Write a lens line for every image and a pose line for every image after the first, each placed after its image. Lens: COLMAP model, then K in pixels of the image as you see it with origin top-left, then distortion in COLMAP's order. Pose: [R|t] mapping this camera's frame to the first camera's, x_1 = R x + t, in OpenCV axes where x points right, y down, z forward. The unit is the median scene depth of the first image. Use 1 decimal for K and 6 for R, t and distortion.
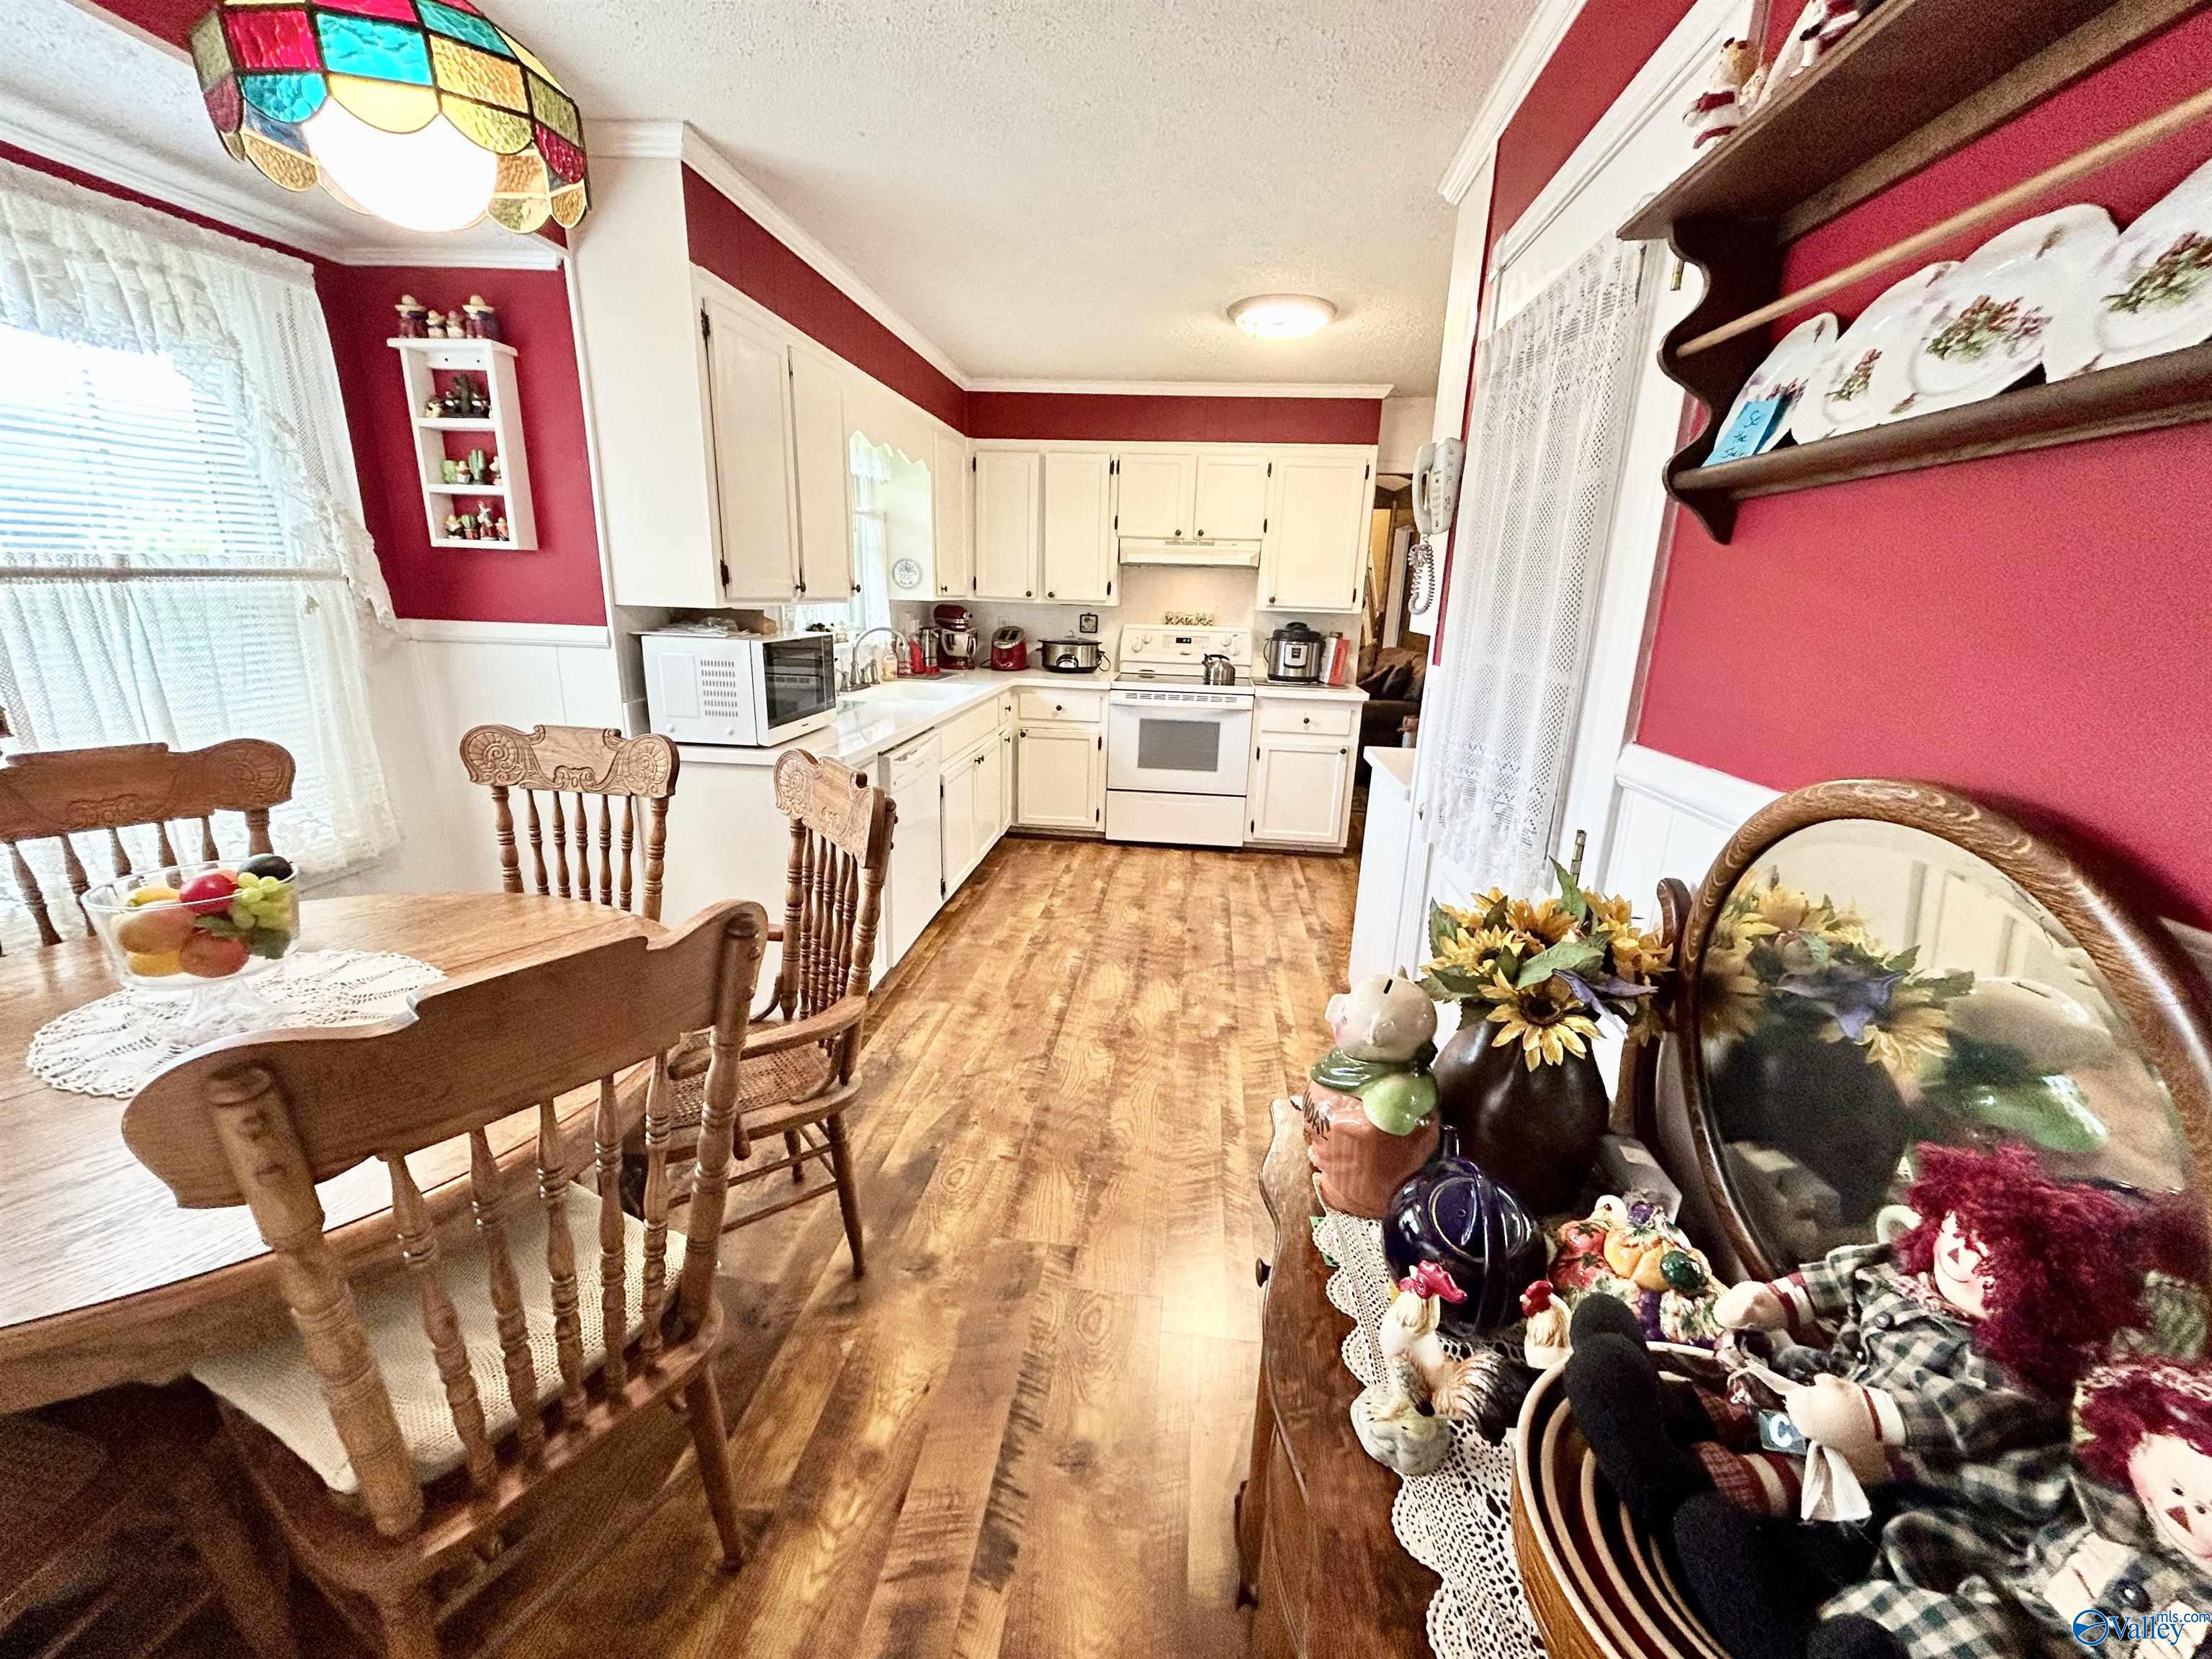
lens RADIAL K [[891.9, 0, 1102.8], [0, 891.9, 833.2], [0, 0, 1]] dist [0.000667, -0.000330]
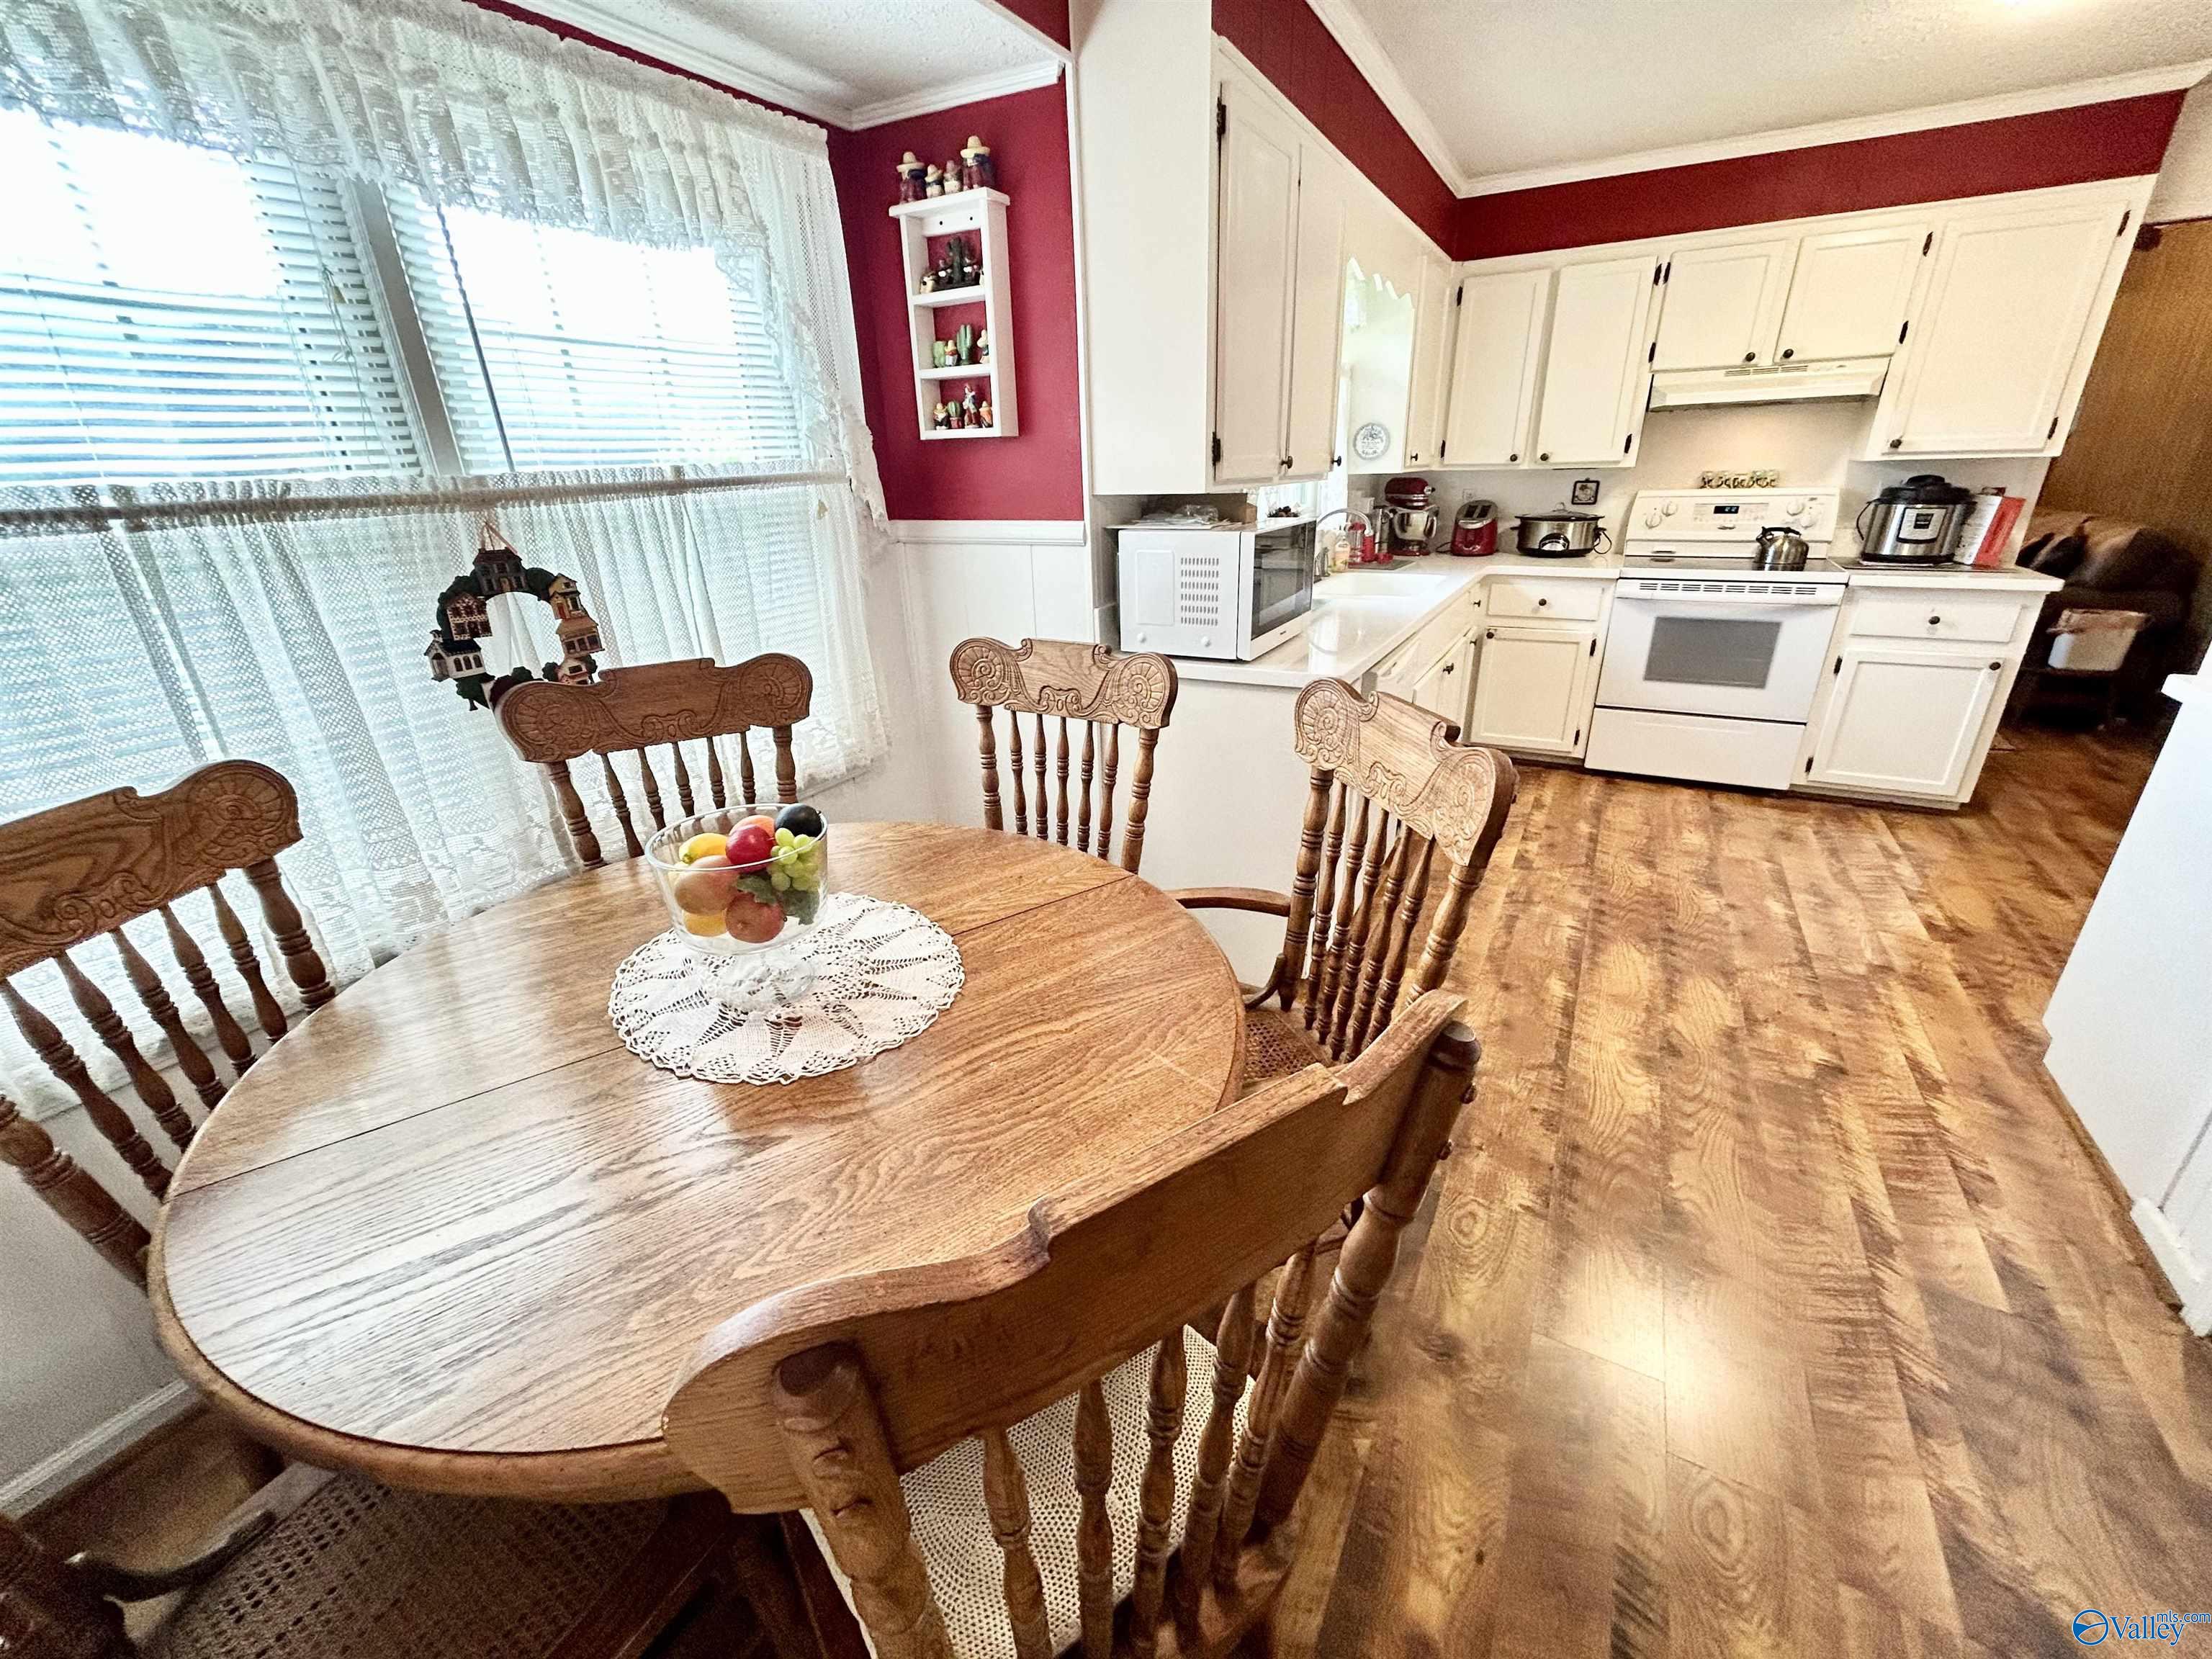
lens RADIAL K [[891.9, 0, 1102.8], [0, 891.9, 833.2], [0, 0, 1]] dist [0.000667, -0.000330]
pose [[0.919097, 0.096232, -0.382101, -0.172285], [-0.048346, 0.989933, 0.133023, -0.043609], [0.391055, -0.103788, 0.914497, 0.164762]]
